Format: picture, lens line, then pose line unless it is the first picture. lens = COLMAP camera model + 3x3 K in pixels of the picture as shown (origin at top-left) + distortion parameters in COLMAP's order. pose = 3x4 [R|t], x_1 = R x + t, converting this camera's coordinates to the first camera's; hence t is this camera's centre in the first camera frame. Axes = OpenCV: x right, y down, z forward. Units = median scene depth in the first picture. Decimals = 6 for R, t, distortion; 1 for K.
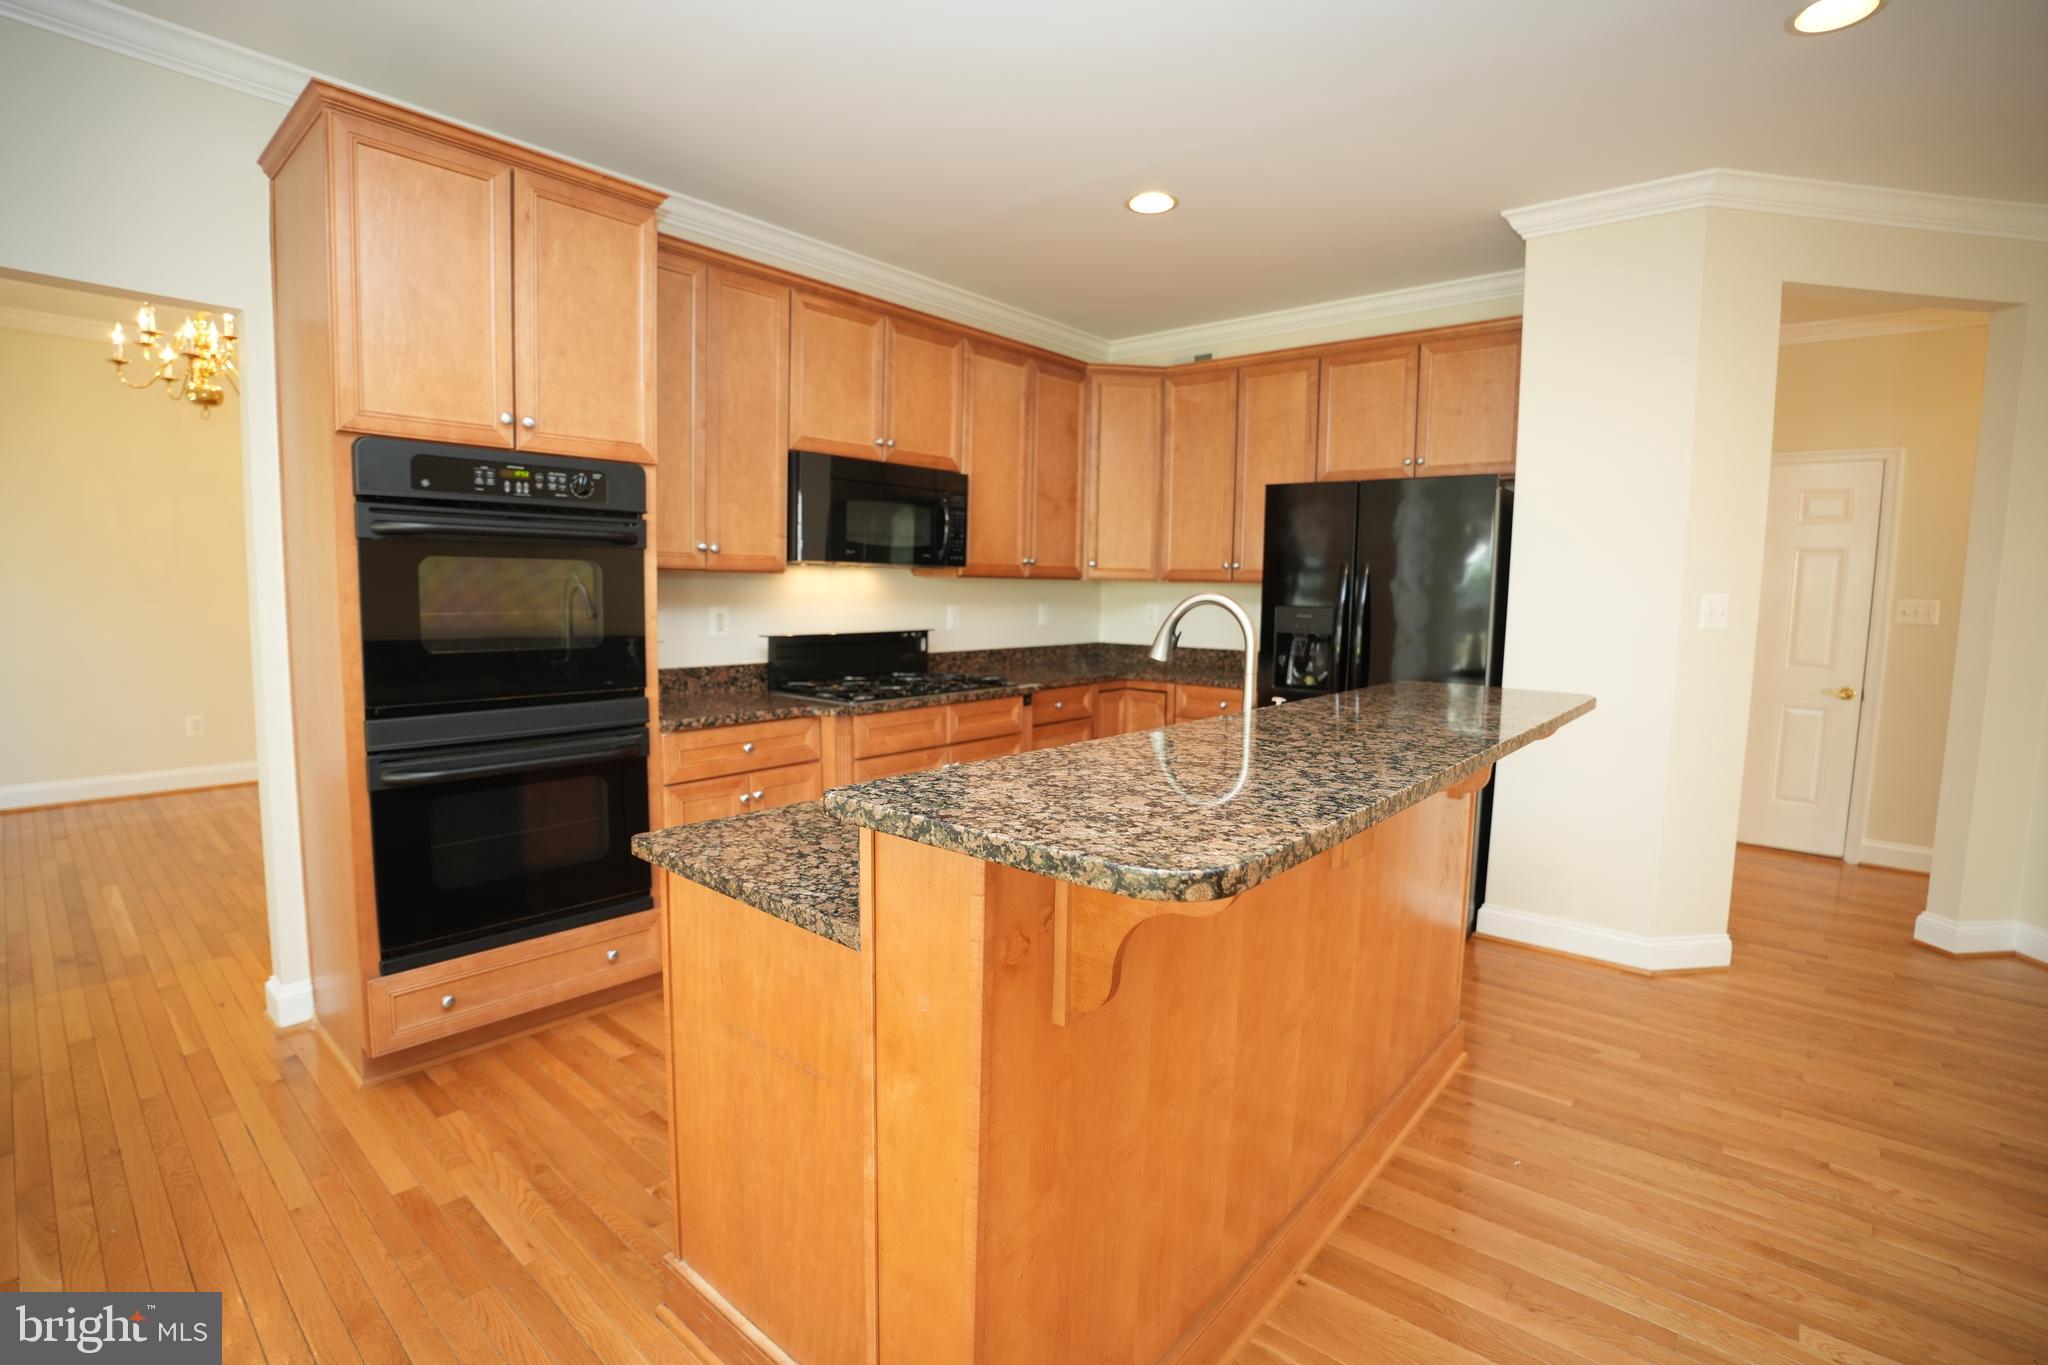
lens RADIAL K [[938.8, 0, 1019.3], [0, 938.8, 684.0], [0, 0, 1]] dist [-0.082004, 0.022048]
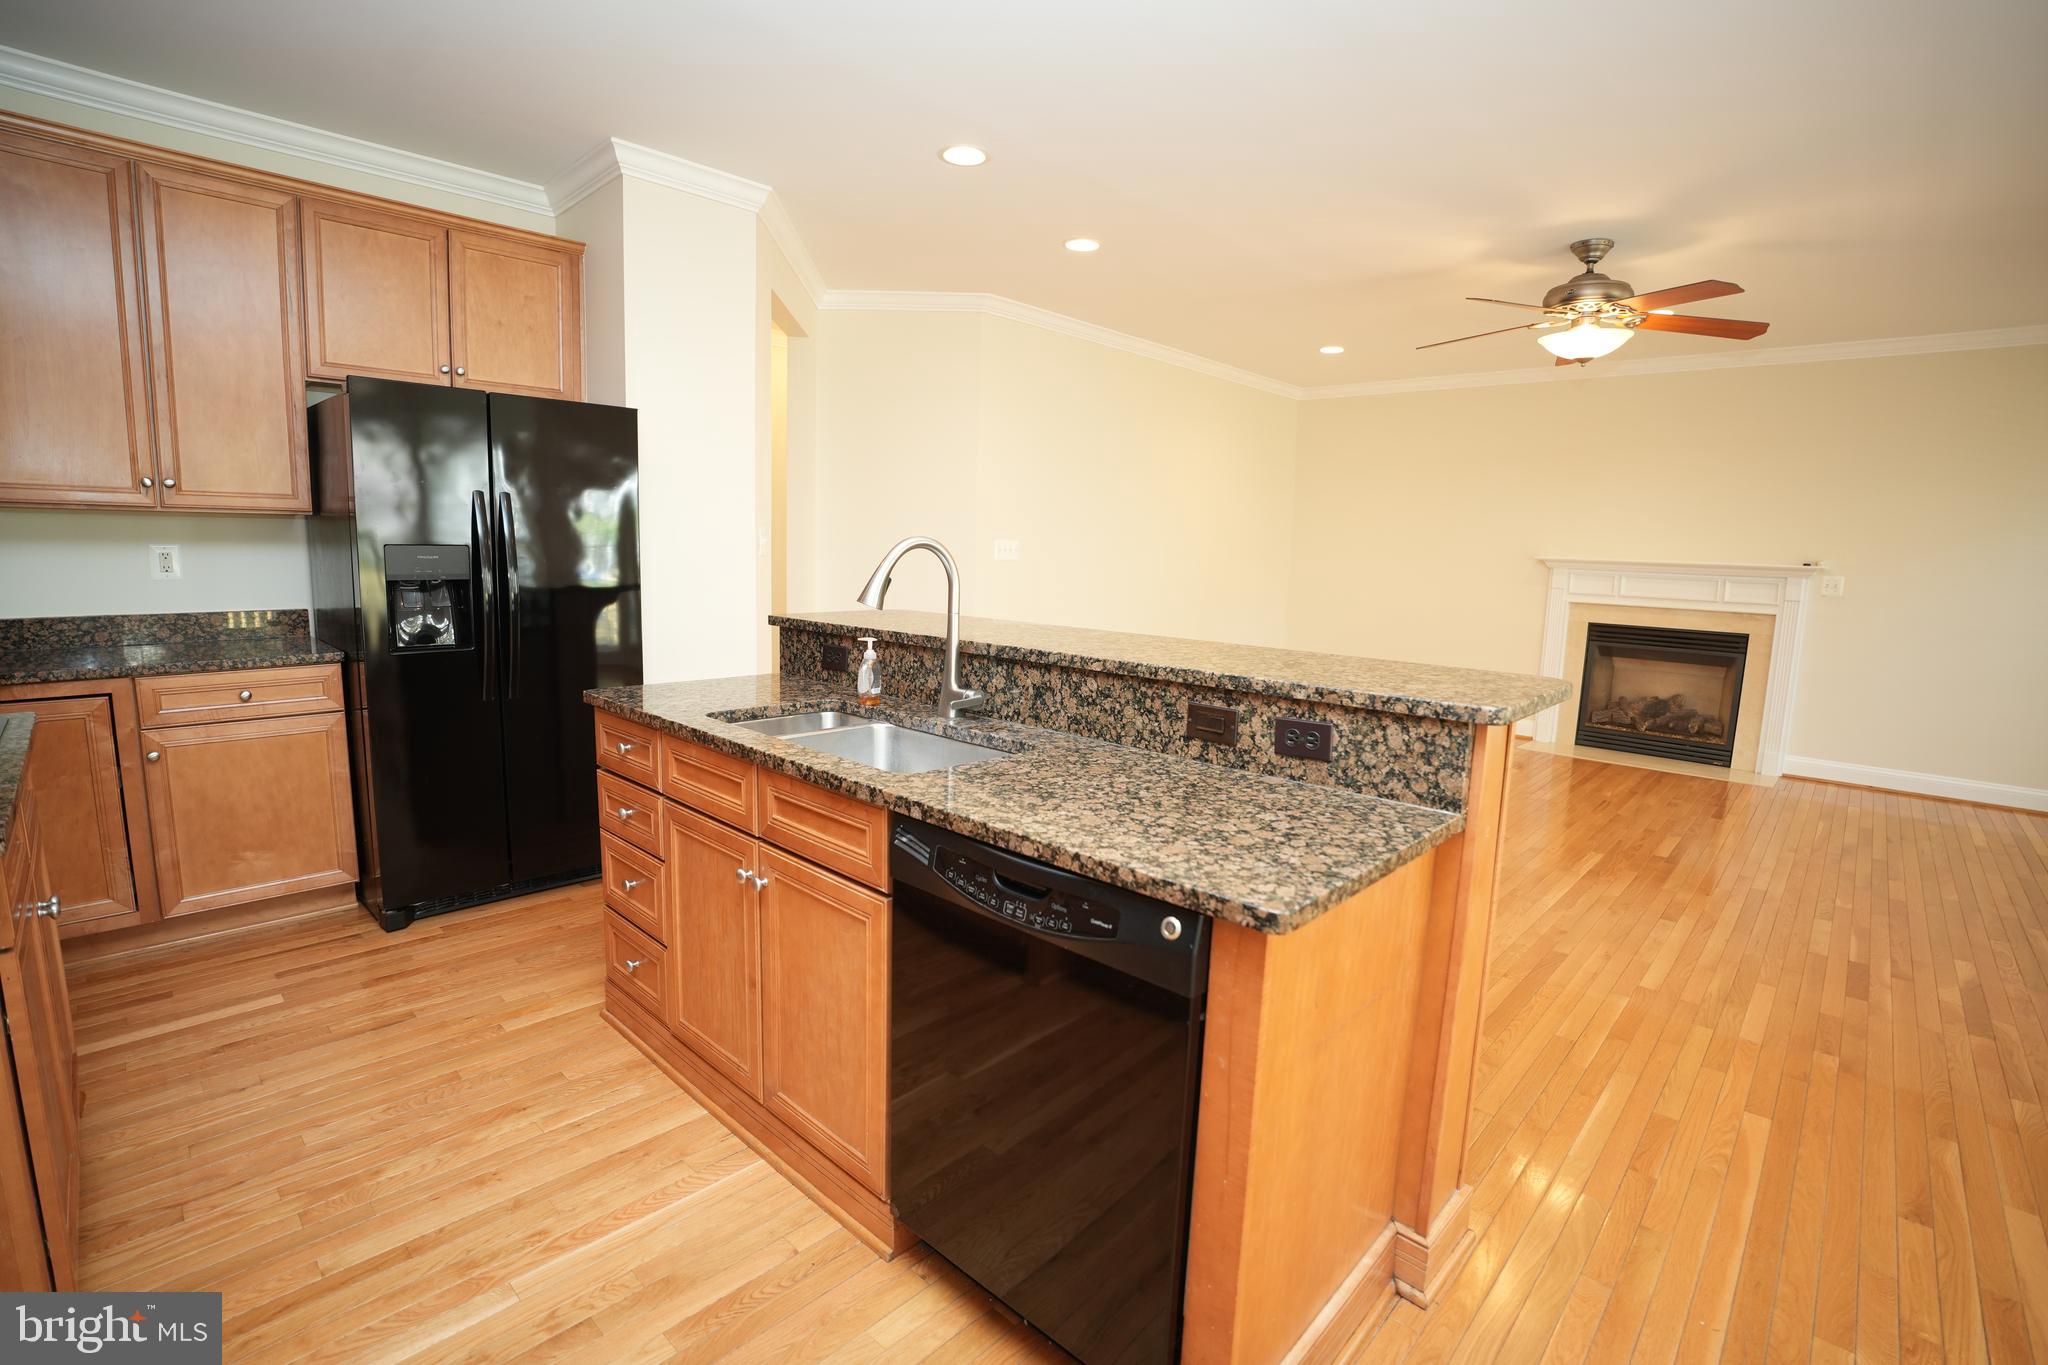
lens RADIAL K [[938.8, 0, 1019.3], [0, 938.8, 684.0], [0, 0, 1]] dist [-0.082004, 0.022048]
pose [[0.051989, -0.164470, 0.985011, -0.439723], [0.074762, 0.984218, 0.160391, -0.052447], [-0.995845, 0.065303, 0.063465, 0.461532]]
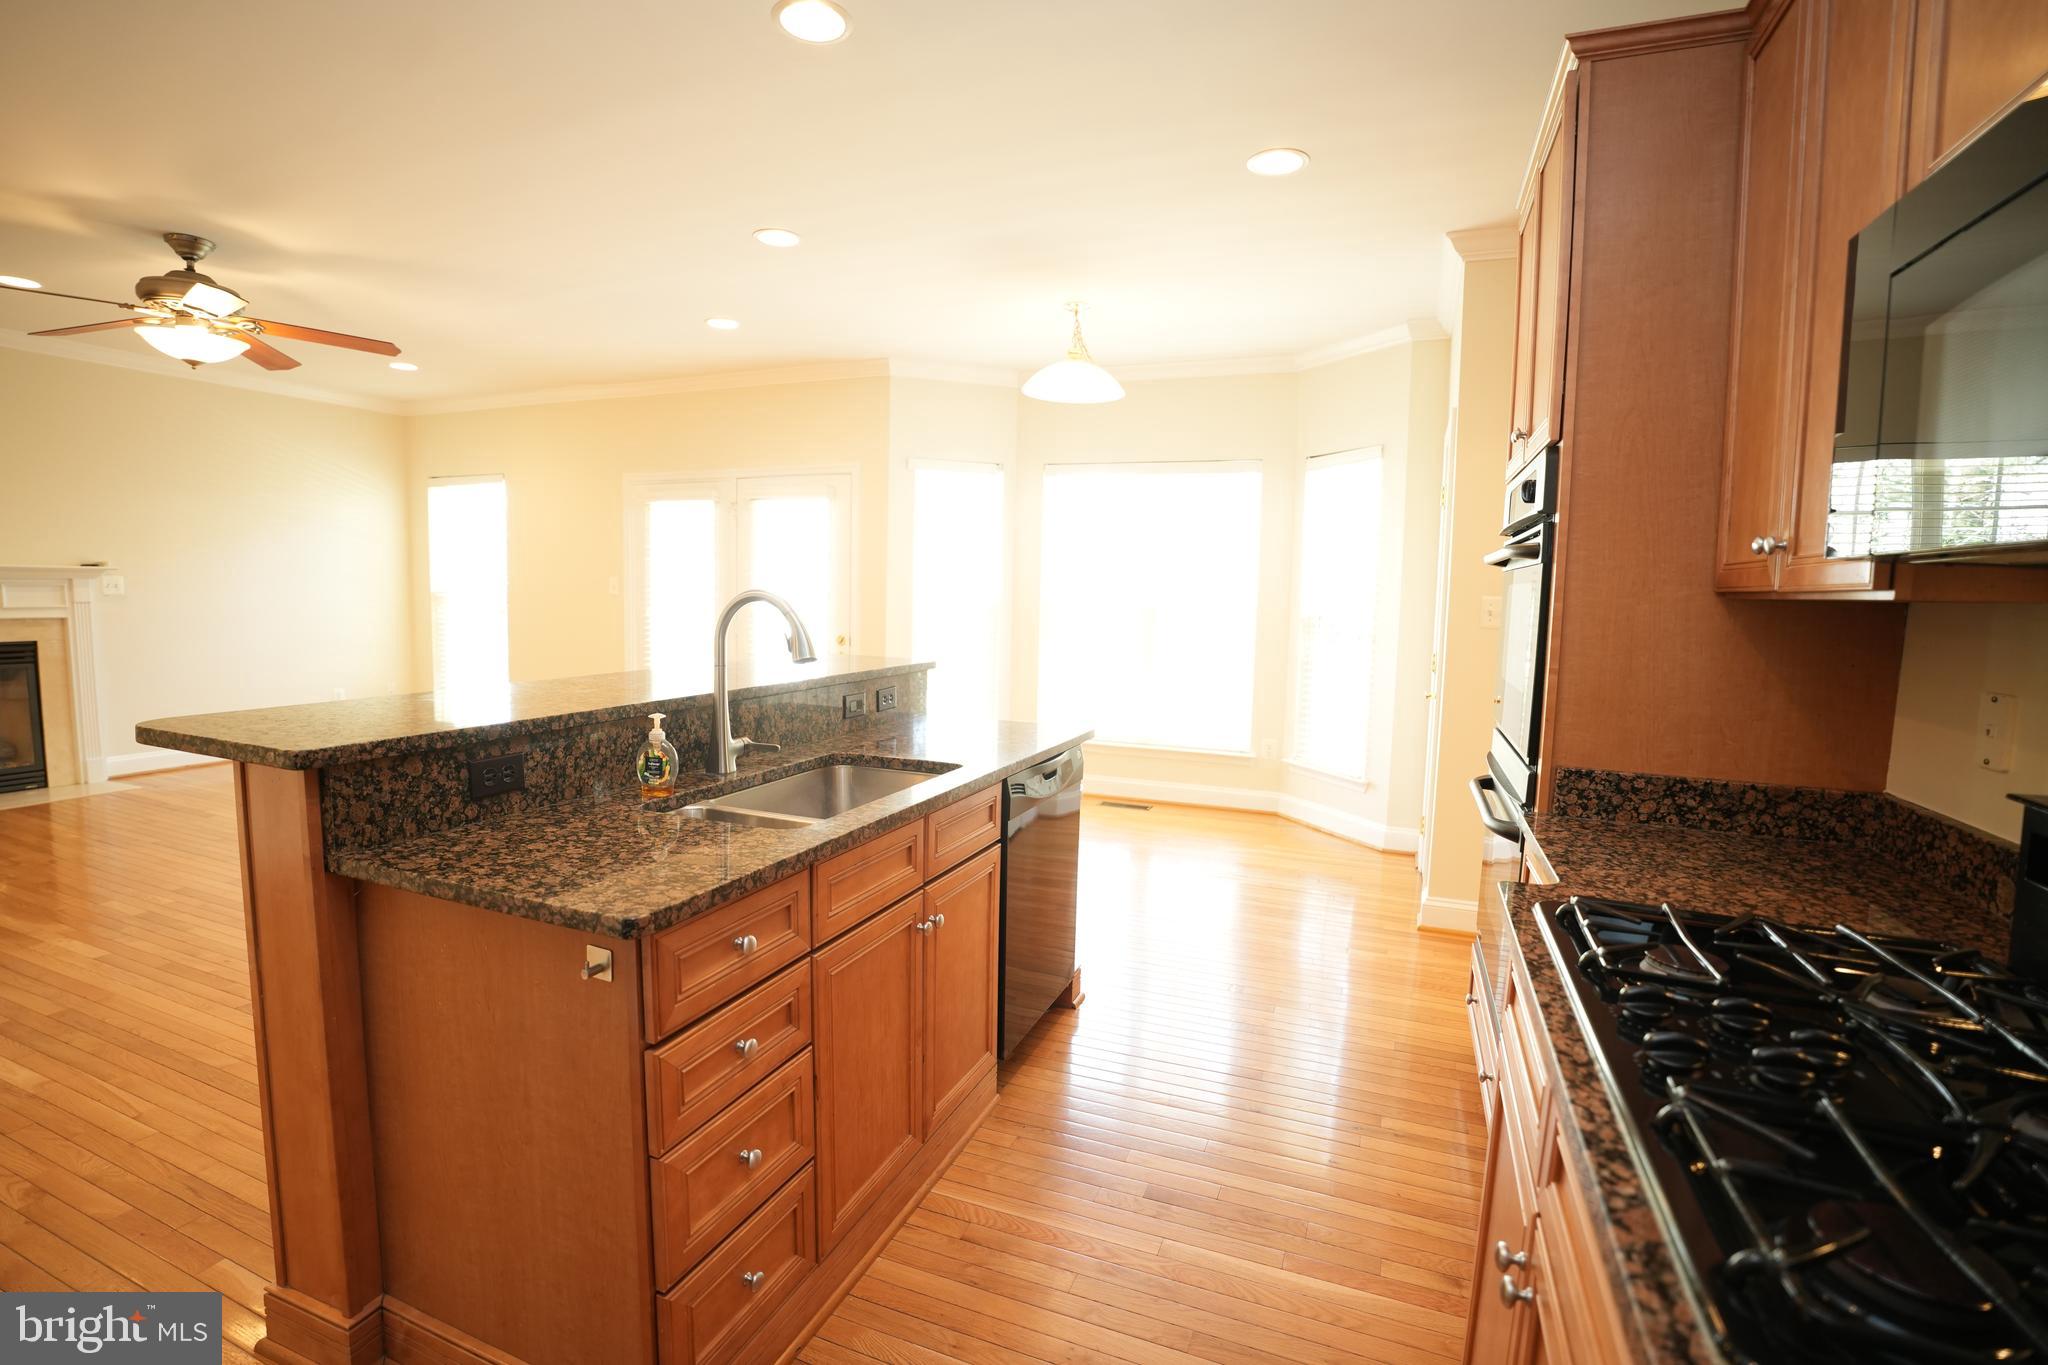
lens RADIAL K [[938.8, 0, 1019.3], [0, 938.8, 684.0], [0, 0, 1]] dist [-0.082004, 0.022048]
pose [[-0.950029, -0.010778, -0.311976, 0.125004], [-0.074423, 0.978406, 0.192830, -0.114084], [0.303161, 0.206412, -0.930316, 1.094509]]
